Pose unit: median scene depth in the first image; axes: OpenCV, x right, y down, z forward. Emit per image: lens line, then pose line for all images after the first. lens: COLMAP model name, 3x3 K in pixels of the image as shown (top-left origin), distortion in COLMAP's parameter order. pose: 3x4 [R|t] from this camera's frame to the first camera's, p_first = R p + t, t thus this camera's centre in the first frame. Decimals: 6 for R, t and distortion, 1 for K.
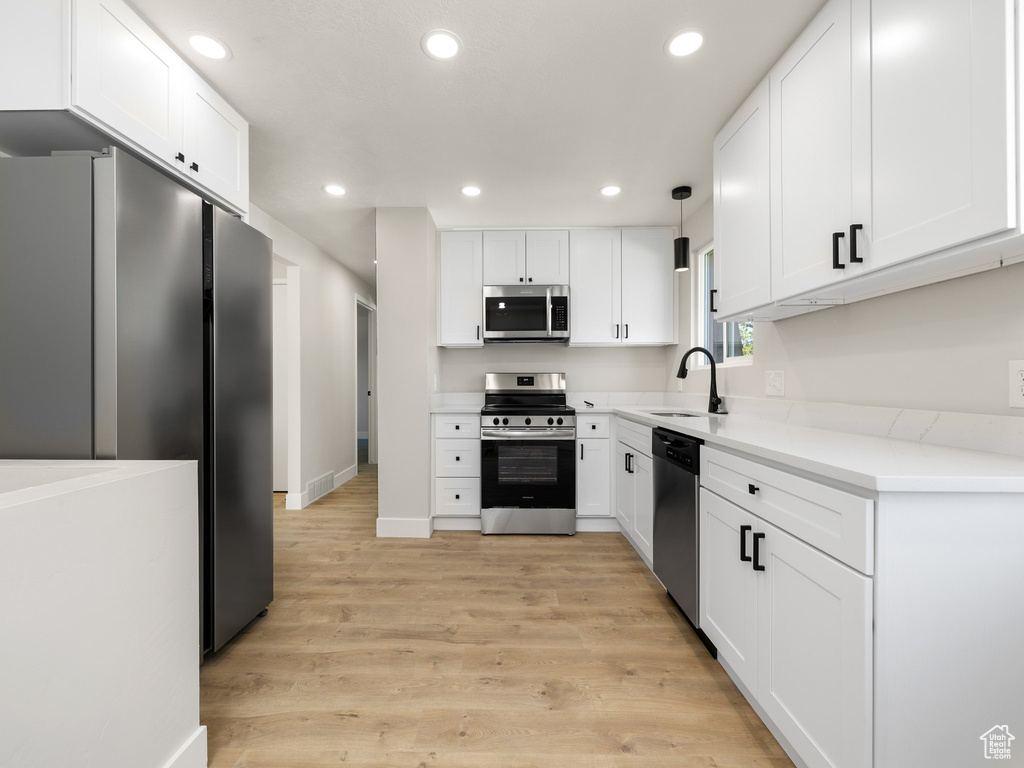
lens RADIAL K [[430.3, 0, 508.4], [0, 430.3, 383.0], [0, 0, 1]] dist [0.013133, -0.000598]
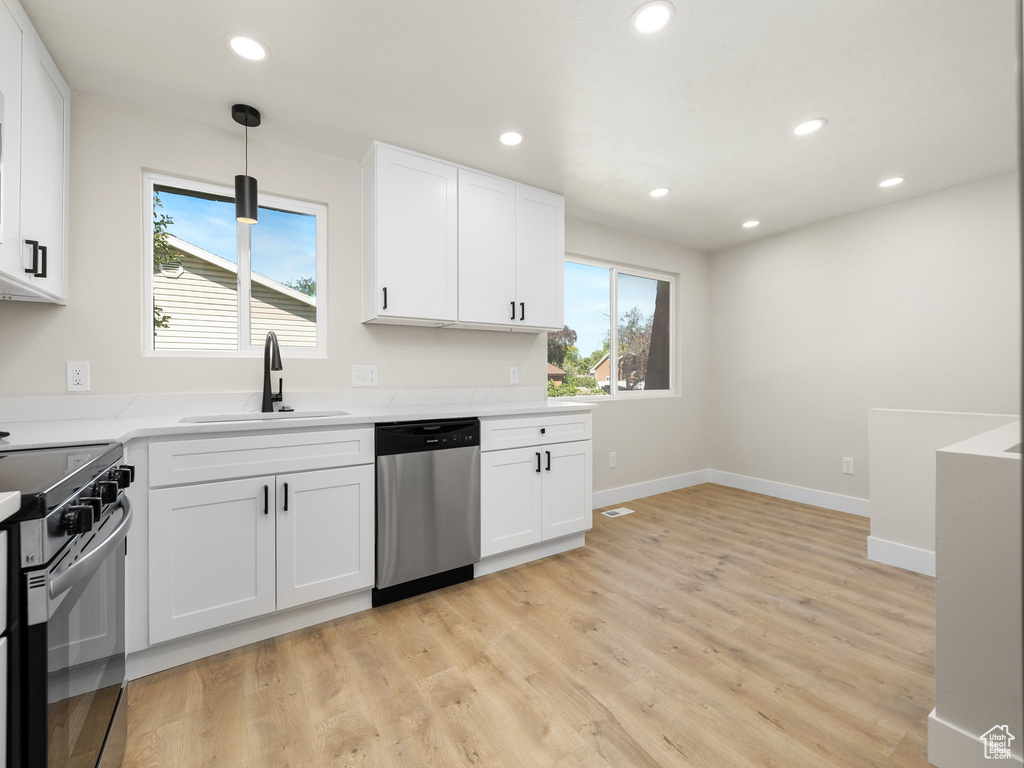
lens RADIAL K [[430.3, 0, 508.0], [0, 430.3, 379.5], [0, 0, 1]] dist [0.013133, -0.000598]
pose [[-0.551864, -0.004920, 0.833919, -0.627305], [0.001228, 0.999977, 0.006713, 0.007407], [-0.833933, 0.004729, -0.551845, 1.483763]]
